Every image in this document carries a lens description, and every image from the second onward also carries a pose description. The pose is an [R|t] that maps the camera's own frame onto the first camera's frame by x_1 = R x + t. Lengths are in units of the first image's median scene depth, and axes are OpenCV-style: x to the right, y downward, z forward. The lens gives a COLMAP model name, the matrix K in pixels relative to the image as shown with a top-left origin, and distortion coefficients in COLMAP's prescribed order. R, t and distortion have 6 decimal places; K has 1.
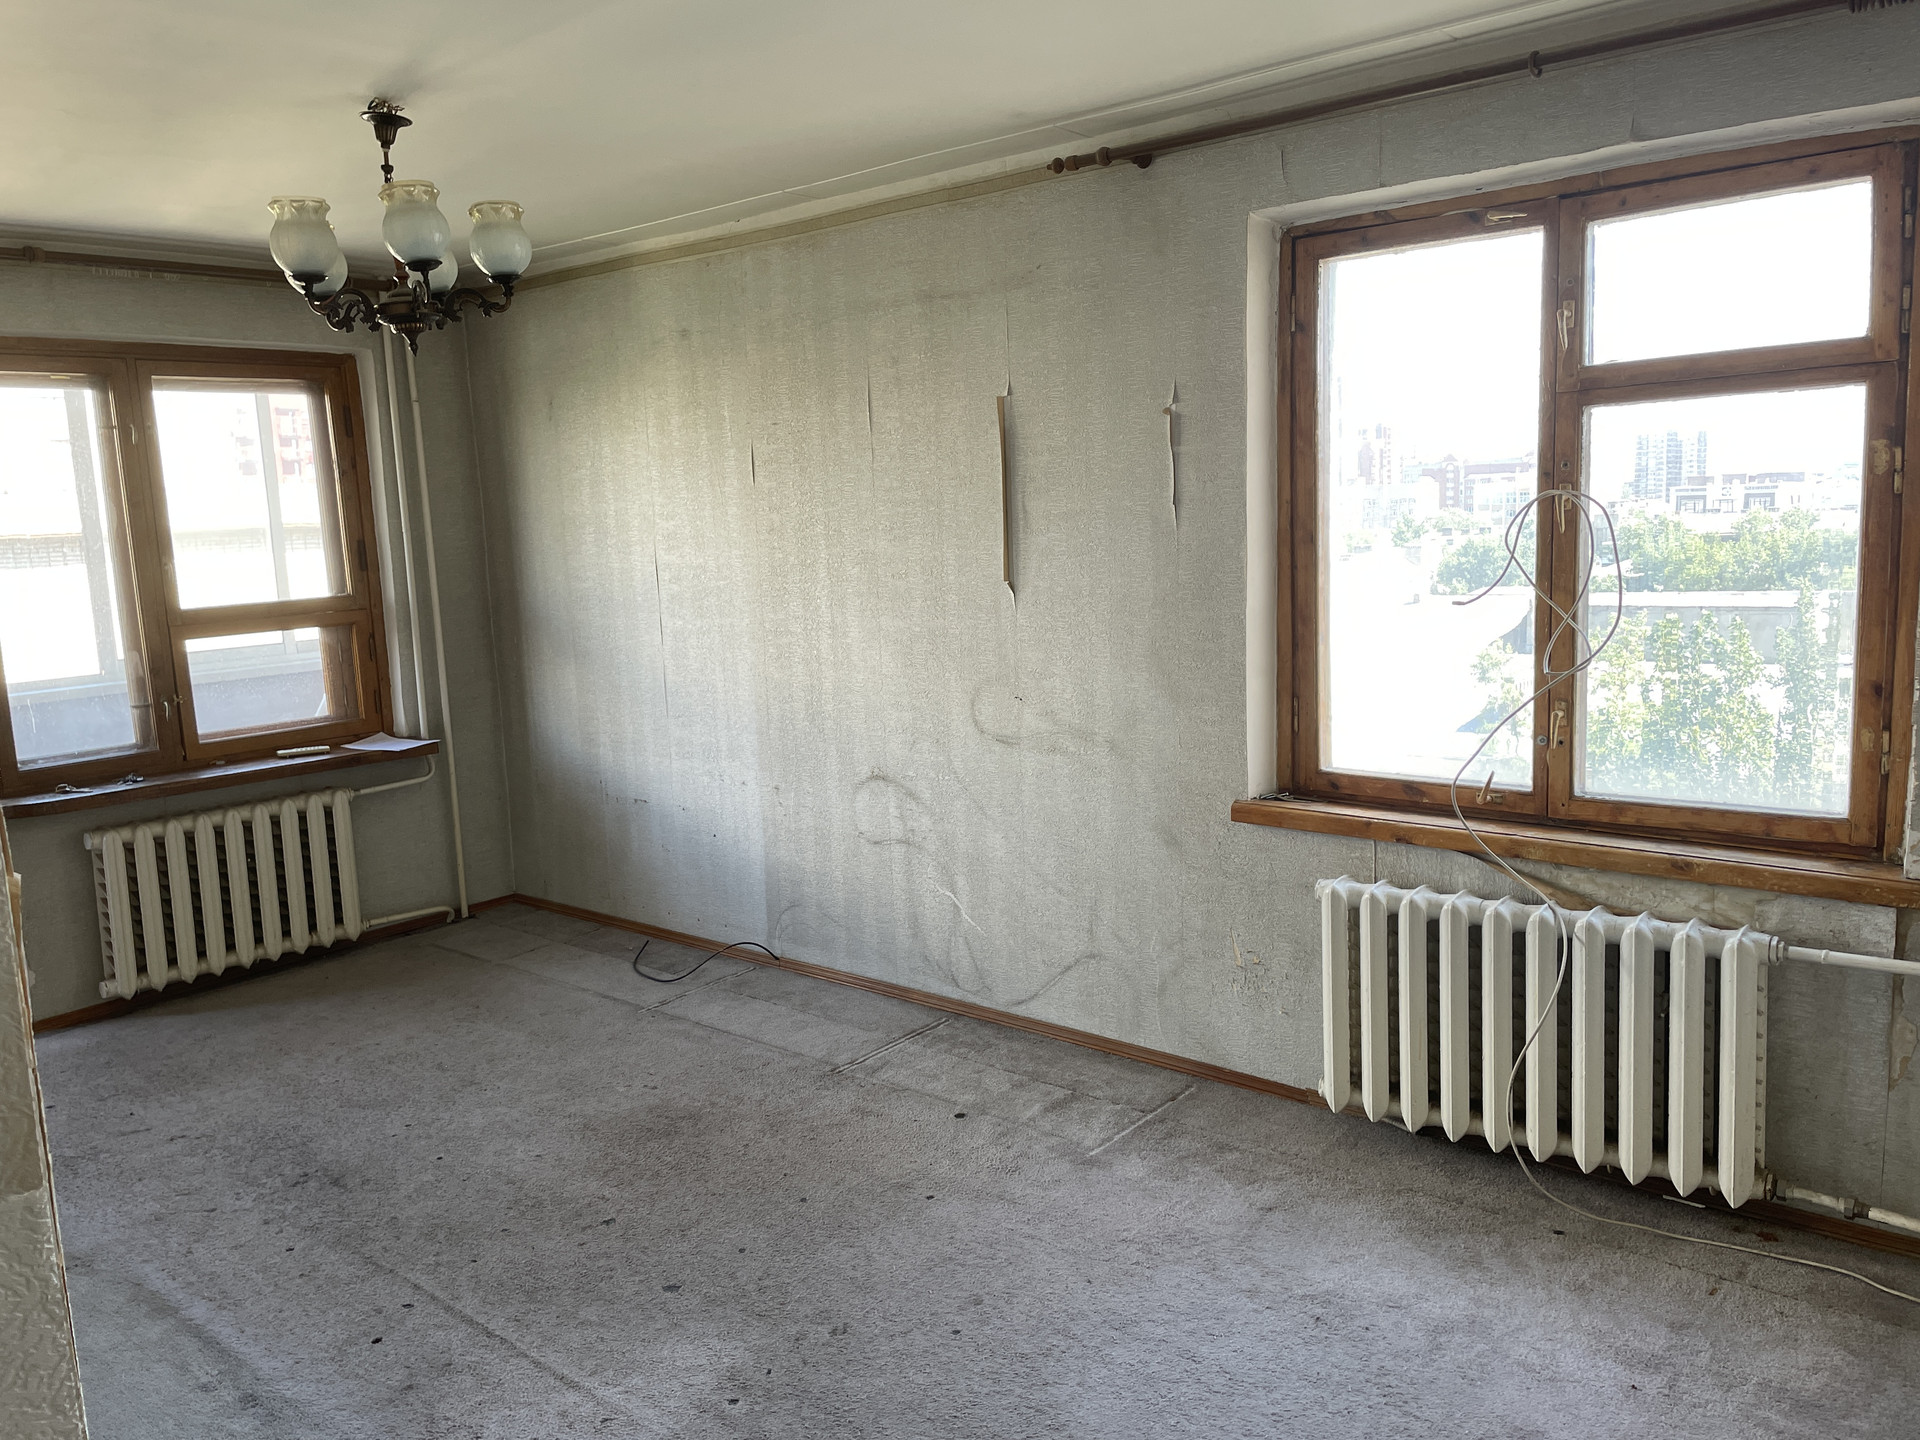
lens RADIAL K [[1448.2, 0, 943.8], [0, 1448.2, 723.8], [0, 0, 1]] dist [0.075501, -0.086317]
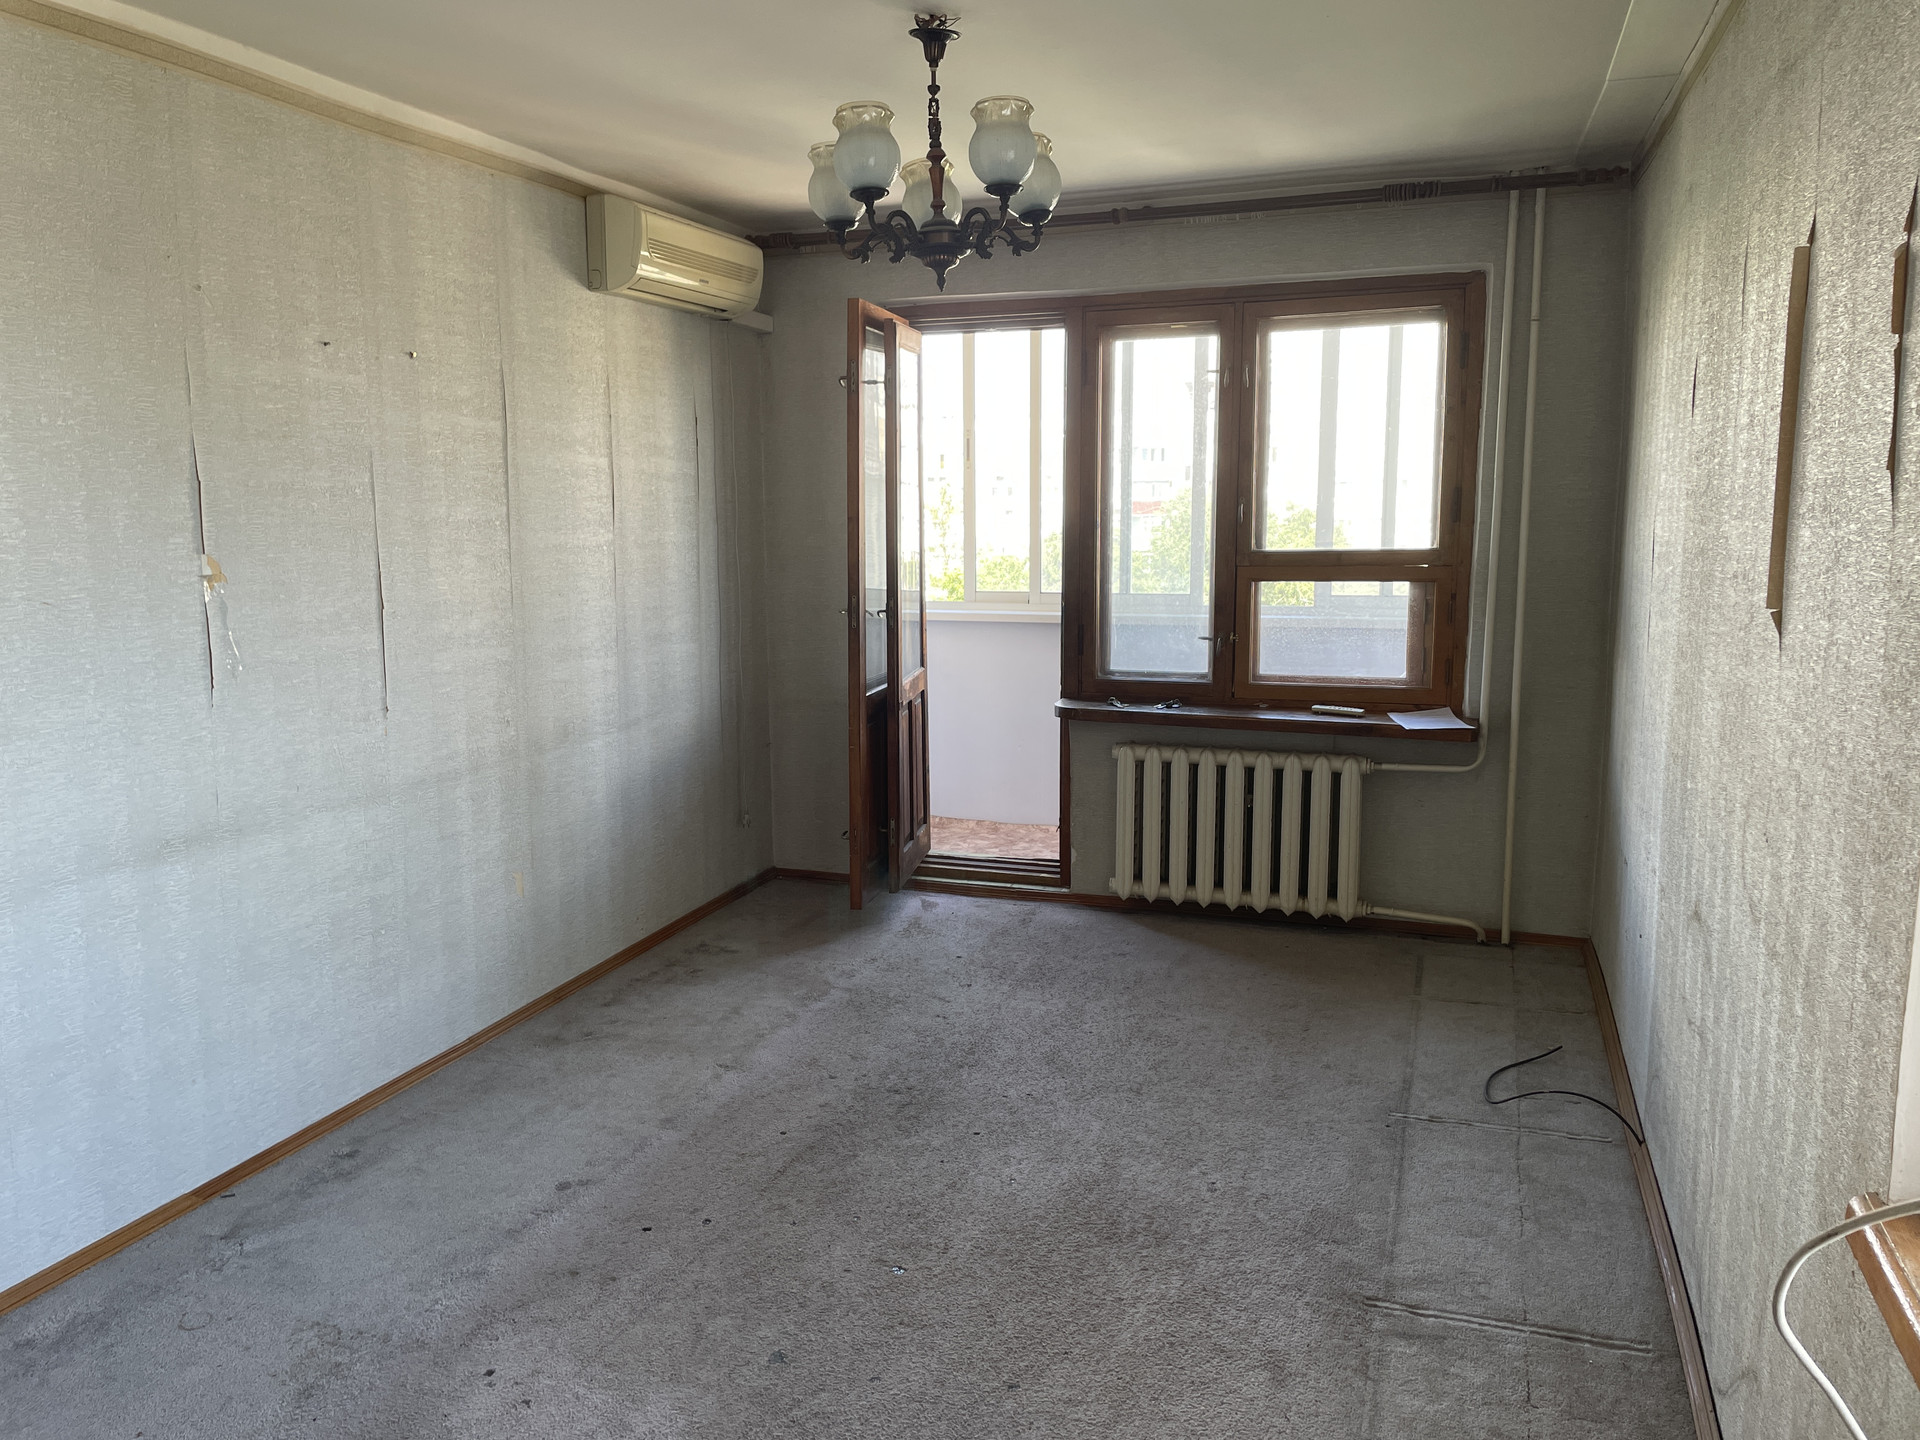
lens RADIAL K [[1448.2, 0, 954.4], [0, 1448.2, 713.1], [0, 0, 1]] dist [0.075501, -0.086317]
pose [[0.355500, 0.181979, -0.916790, 0.347599], [-0.146416, 0.979596, 0.137671, -0.075354], [0.923137, 0.085291, 0.374891, 0.439706]]
